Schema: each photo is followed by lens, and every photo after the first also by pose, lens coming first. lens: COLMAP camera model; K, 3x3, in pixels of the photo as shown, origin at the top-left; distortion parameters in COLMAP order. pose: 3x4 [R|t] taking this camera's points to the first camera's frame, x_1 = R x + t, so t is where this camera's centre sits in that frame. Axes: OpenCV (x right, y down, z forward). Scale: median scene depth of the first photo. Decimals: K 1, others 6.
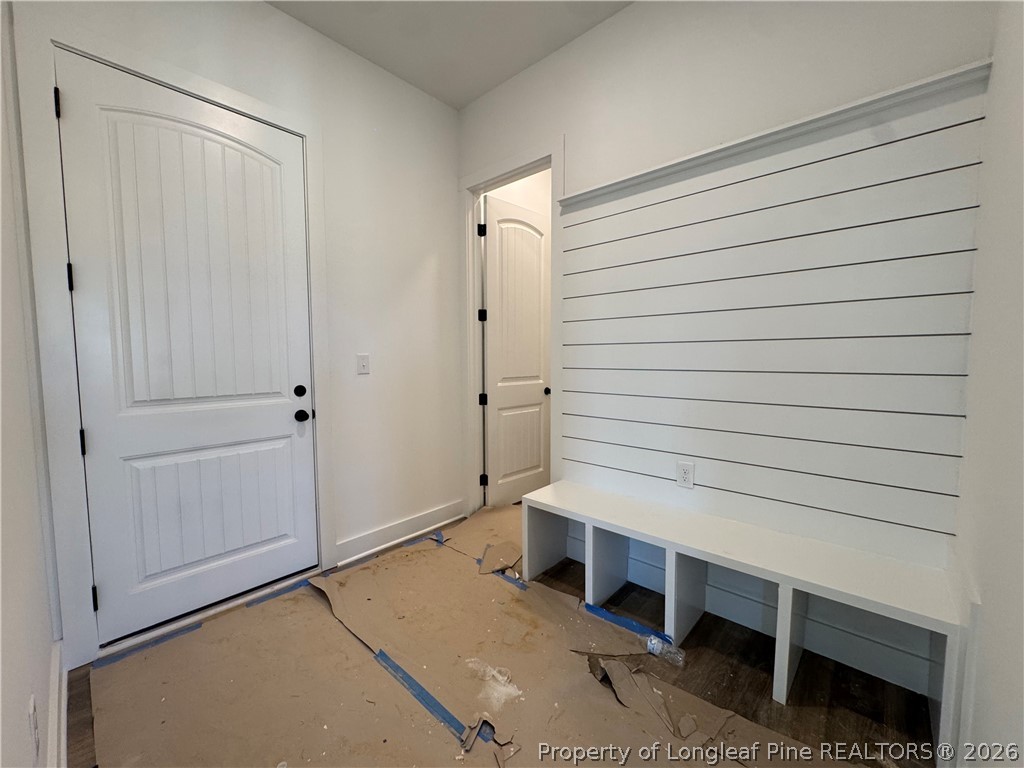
lens RADIAL K [[408.3, 0, 512.1], [0, 408.3, 384.5], [0, 0, 1]] dist [0.000505, -0.000015]
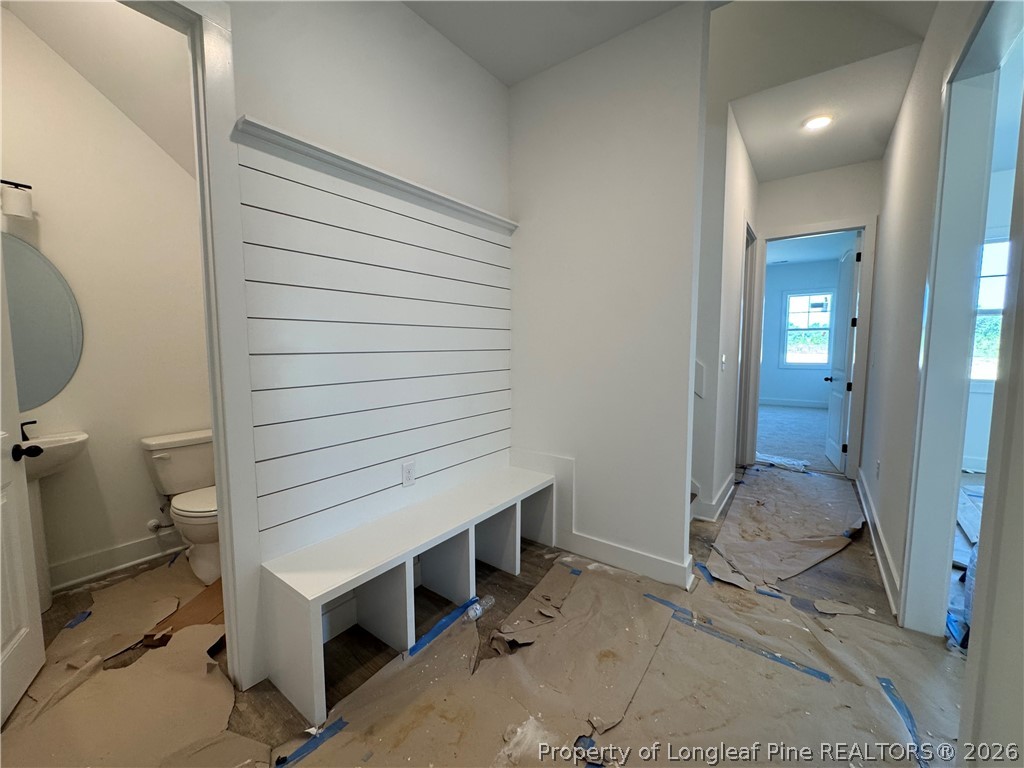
lens RADIAL K [[408.3, 0, 512.0], [0, 408.3, 381.7], [0, 0, 1]] dist [0.000505, -0.000015]
pose [[-0.092781, -0.087079, 0.991871, -0.707243], [0.071573, 0.993008, 0.093874, -0.112594], [-0.993111, 0.079701, -0.085900, 0.862665]]
